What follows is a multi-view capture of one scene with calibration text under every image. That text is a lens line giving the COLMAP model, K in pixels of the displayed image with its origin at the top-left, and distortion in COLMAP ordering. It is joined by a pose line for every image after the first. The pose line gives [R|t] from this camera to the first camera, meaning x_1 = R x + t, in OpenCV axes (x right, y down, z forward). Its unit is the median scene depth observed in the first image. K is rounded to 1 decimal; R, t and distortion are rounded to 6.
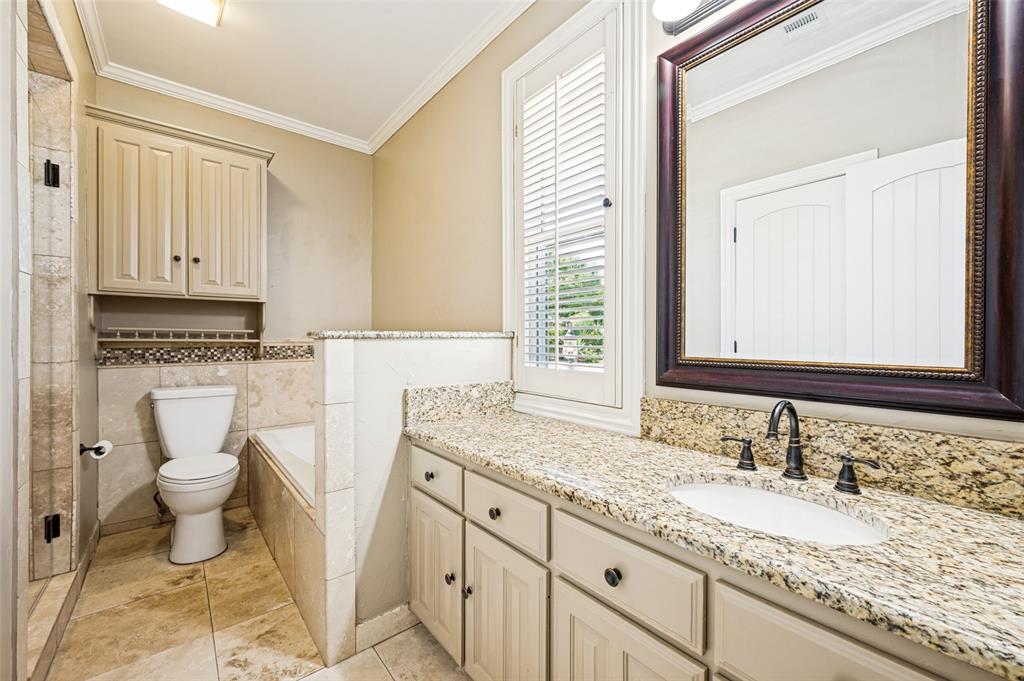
lens RADIAL K [[412.8, 0, 509.5], [0, 412.8, 344.0], [0, 0, 1]] dist [-0.002750, -0.000597]
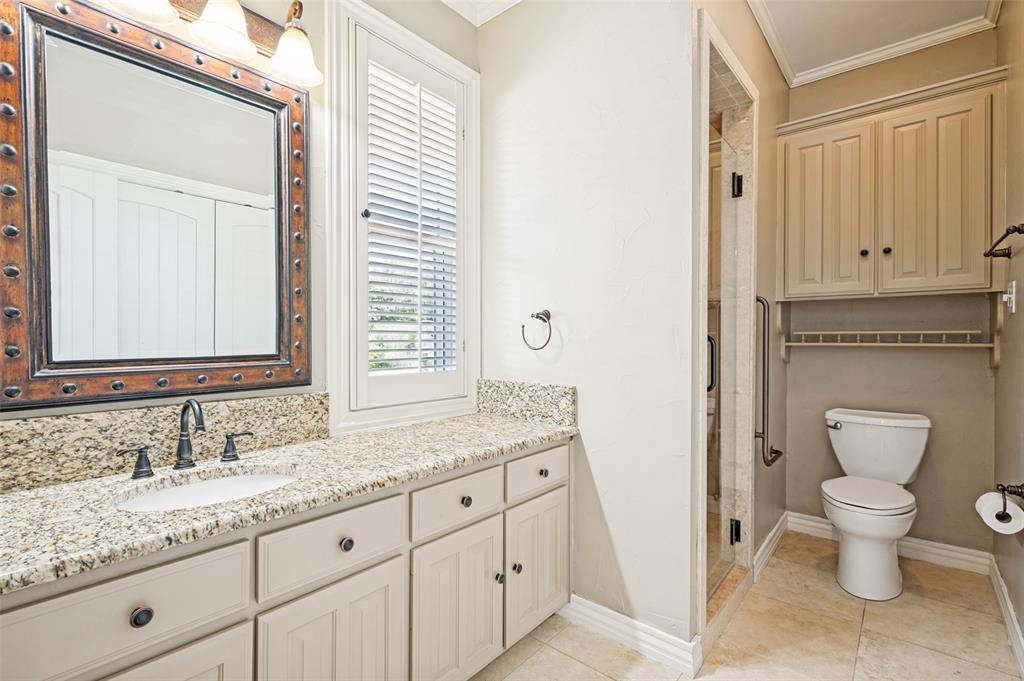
lens RADIAL K [[412.8, 0, 509.5], [0, 412.8, 344.0], [0, 0, 1]] dist [-0.002750, -0.000597]
pose [[0.176661, -0.007684, -0.984242, -0.100645], [-0.004798, 0.999951, -0.008667, -0.001307], [0.984260, 0.006254, 0.176615, 0.131257]]
